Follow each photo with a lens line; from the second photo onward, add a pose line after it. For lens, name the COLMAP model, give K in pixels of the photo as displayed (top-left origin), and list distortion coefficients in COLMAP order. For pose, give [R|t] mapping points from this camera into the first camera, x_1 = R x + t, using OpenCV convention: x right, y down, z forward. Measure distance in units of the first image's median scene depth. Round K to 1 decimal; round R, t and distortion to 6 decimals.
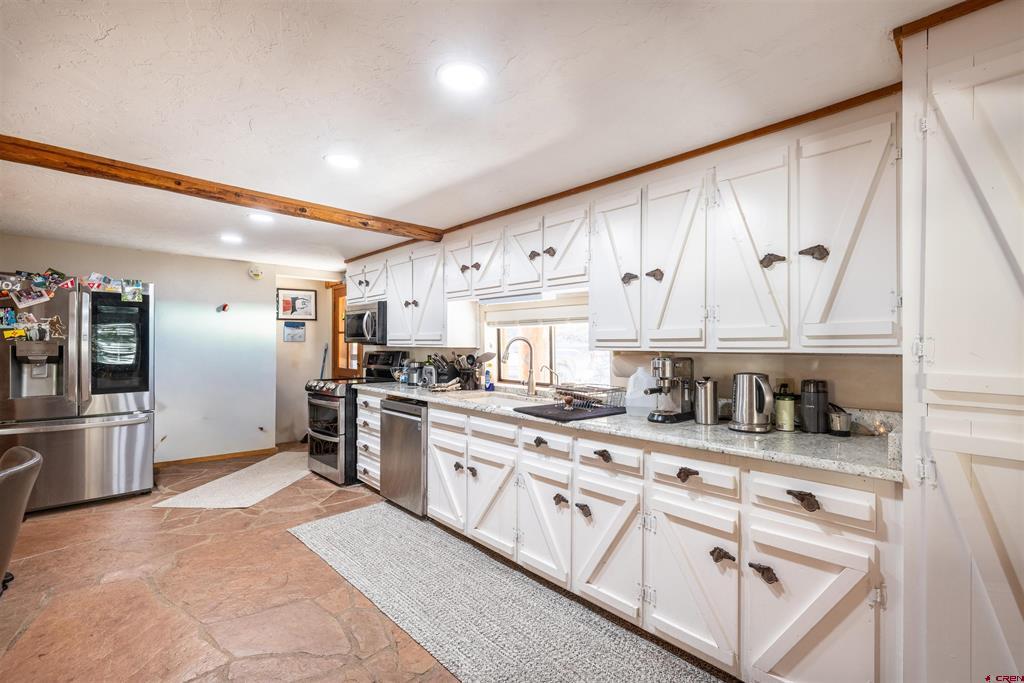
lens RADIAL K [[446.6, 0, 518.5], [0, 446.6, 345.4], [0, 0, 1]] dist [0.001955, -0.000136]
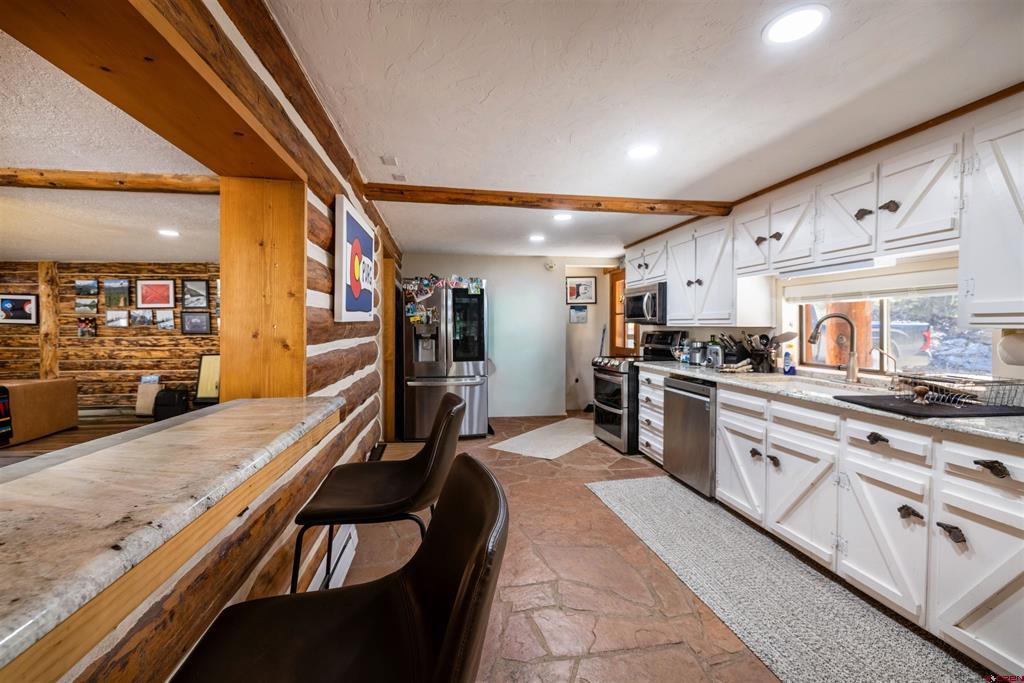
lens RADIAL K [[432.9, 0, 511.0], [0, 432.9, 339.7], [0, 0, 1]] dist [-0.001682, -0.000317]
pose [[0.830715, 0.010449, -0.556599, -0.065119], [0.006608, 0.999568, 0.028627, 0.004269], [0.556658, -0.027459, 0.830288, -0.037354]]
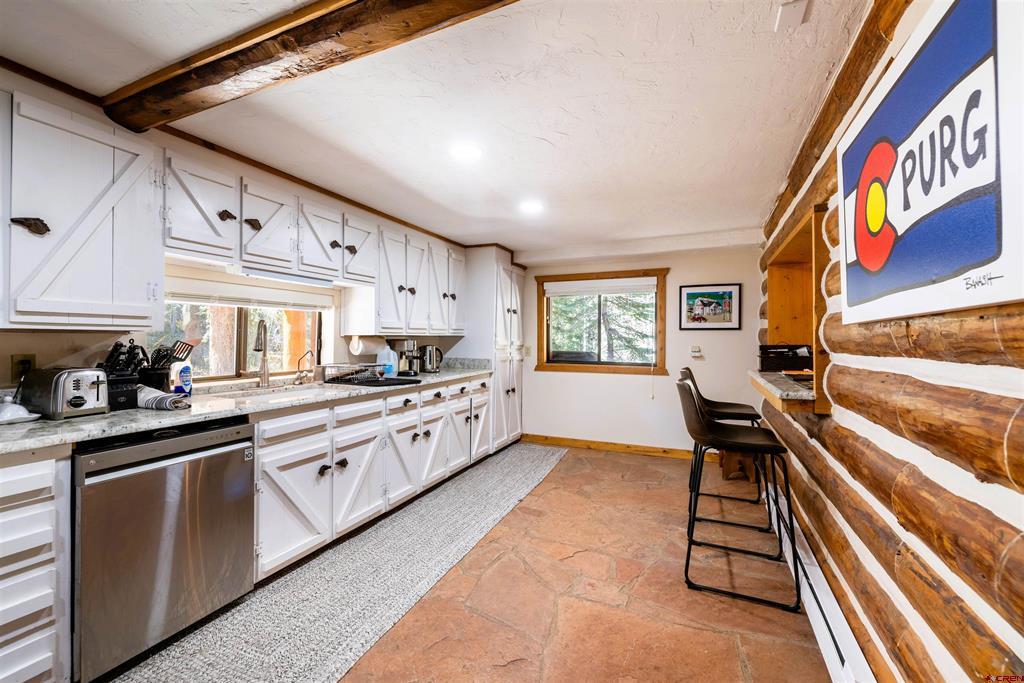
lens RADIAL K [[432.9, 0, 507.1], [0, 432.9, 338.8], [0, 0, 1]] dist [-0.001682, -0.000317]
pose [[-0.387813, -0.011317, 0.921669, -1.183083], [-0.008429, 0.999926, 0.008731, 0.008044], [-0.921700, -0.004383, -0.387880, 1.134897]]
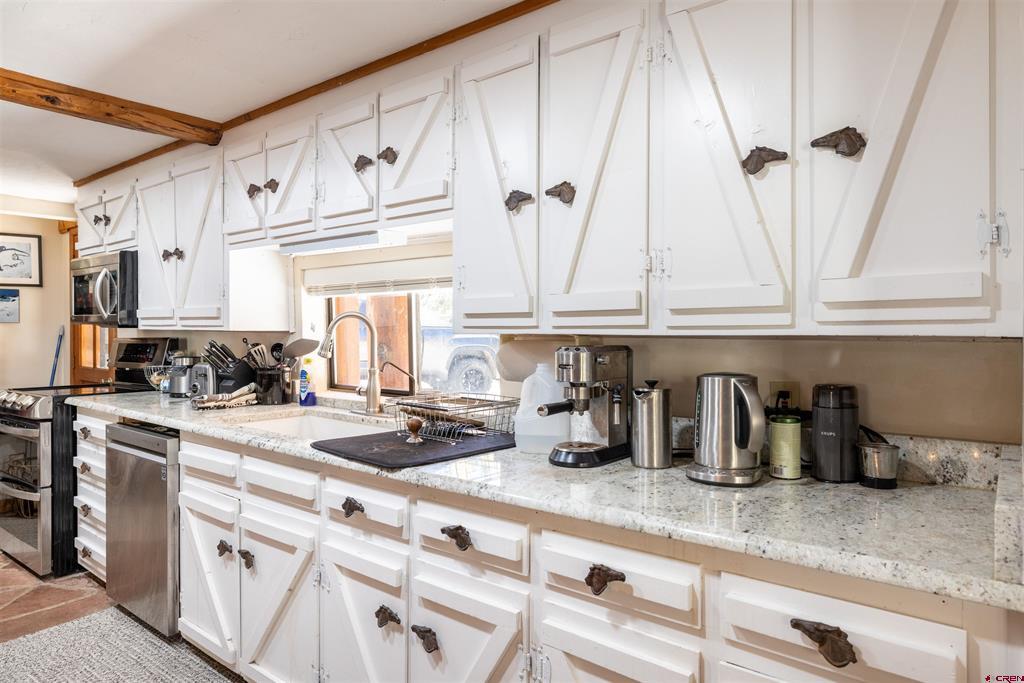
lens RADIAL K [[626.9, 0, 516.3], [0, 626.9, 335.4], [0, 0, 1]] dist [-0.003112, 0.002416]
pose [[0.990341, -0.003550, 0.138610, 0.127405], [0.002427, 0.999963, 0.008270, 0.006906], [-0.138634, -0.007854, 0.990313, 0.222753]]
